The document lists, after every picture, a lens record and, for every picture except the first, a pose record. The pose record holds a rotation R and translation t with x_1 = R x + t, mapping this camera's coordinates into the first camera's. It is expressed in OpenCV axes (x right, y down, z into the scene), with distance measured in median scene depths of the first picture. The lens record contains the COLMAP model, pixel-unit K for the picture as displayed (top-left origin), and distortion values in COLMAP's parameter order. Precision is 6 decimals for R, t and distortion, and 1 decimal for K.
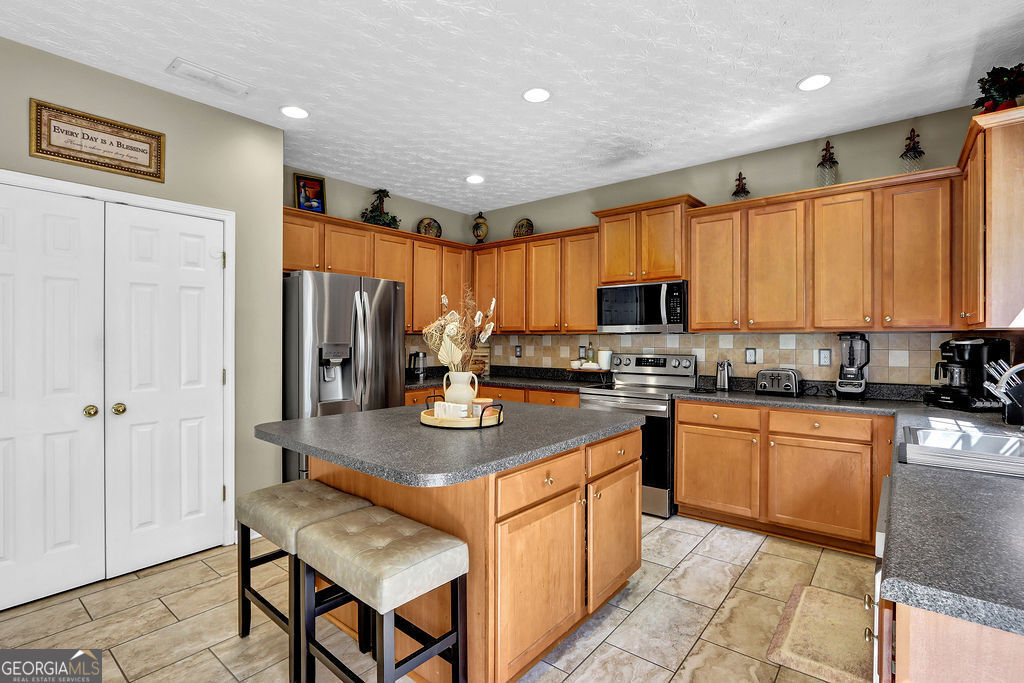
lens RADIAL K [[489.2, 0, 483.9], [0, 489.2, 339.0], [0, 0, 1]] dist [-0.019960, 0.002971]
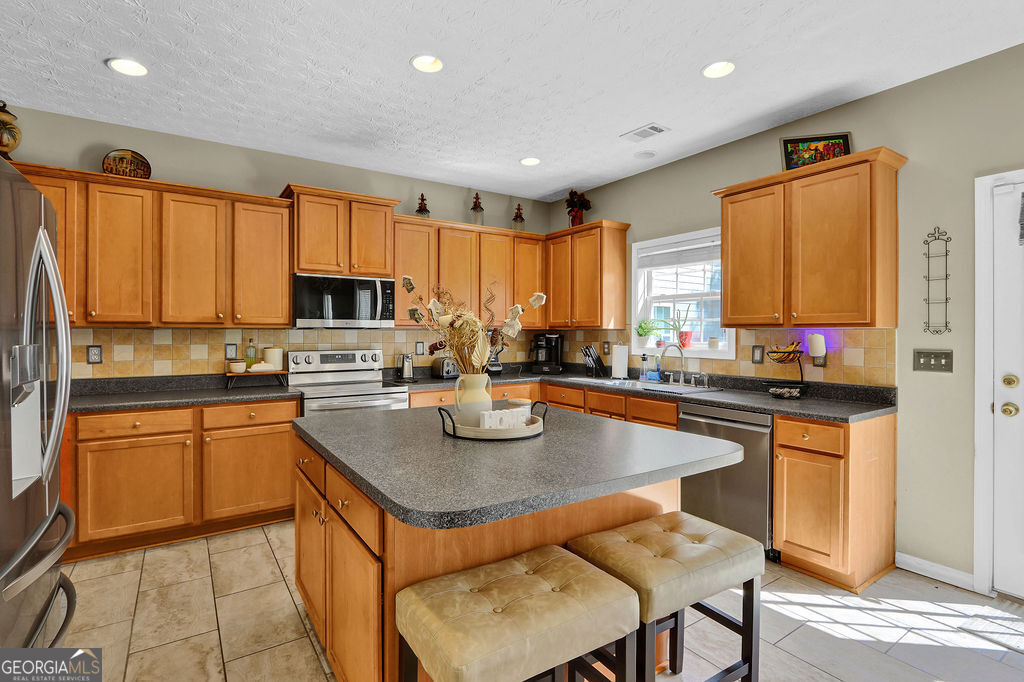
lens RADIAL K [[489.2, 0, 504.9], [0, 489.2, 334.6], [0, 0, 1]] dist [-0.019960, 0.002971]
pose [[0.268773, -0.002423, 0.963200, -0.454519], [0.001360, 0.999997, 0.002137, -0.001319], [-0.963203, 0.000735, 0.268776, 0.391865]]
